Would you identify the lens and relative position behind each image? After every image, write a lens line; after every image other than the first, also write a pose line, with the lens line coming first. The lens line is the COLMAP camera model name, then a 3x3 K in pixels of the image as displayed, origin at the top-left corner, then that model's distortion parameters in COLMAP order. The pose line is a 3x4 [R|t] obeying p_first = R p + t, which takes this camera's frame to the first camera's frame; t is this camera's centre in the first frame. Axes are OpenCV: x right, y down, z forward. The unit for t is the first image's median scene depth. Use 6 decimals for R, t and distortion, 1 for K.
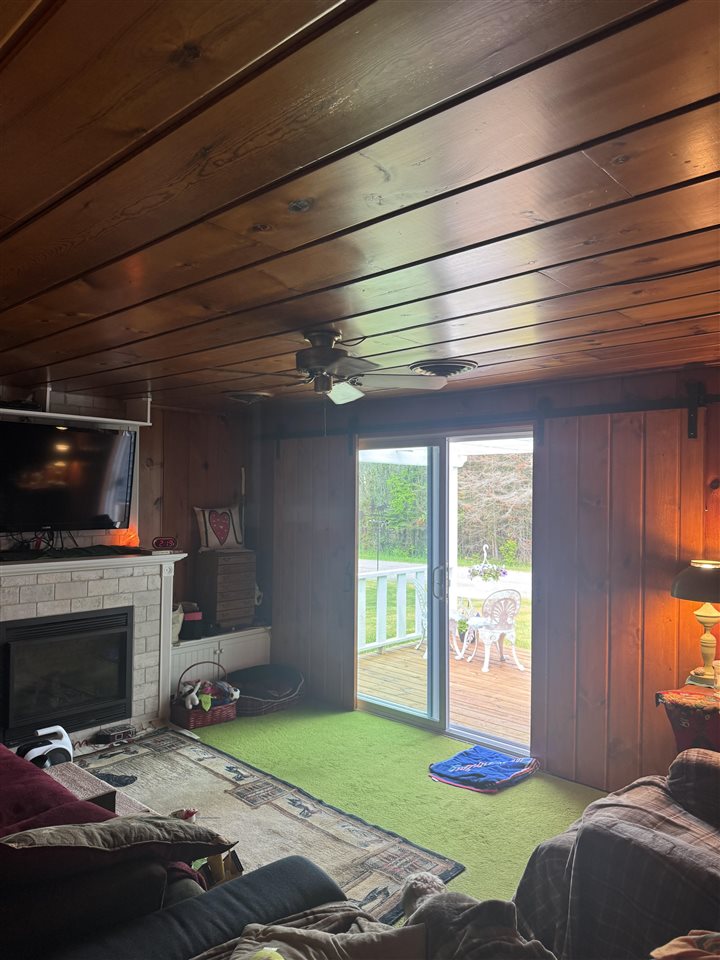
lens RADIAL K [[673.1, 0, 360.0], [0, 673.1, 480.0], [0, 0, 1]] dist [0.094189, -0.138320]
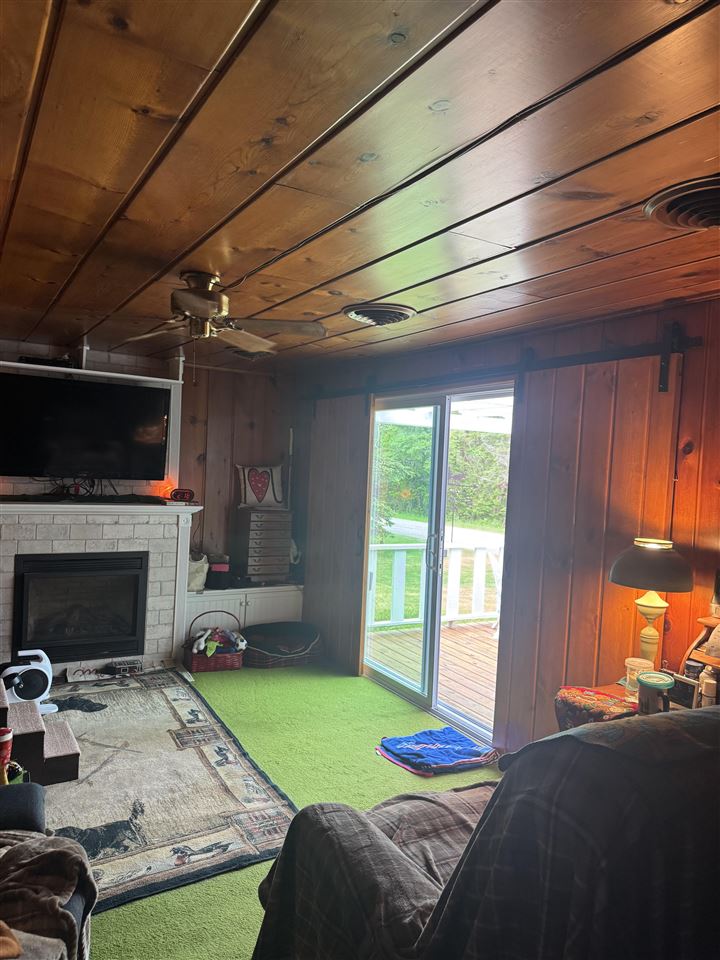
lens RADIAL K [[673.1, 0, 360.0], [0, 673.1, 480.0], [0, 0, 1]] dist [0.094189, -0.138320]
pose [[0.956408, 0.044070, -0.288690, 0.292889], [-0.033264, 0.998554, 0.042232, 0.017158], [0.290134, -0.030789, 0.956491, 0.082403]]
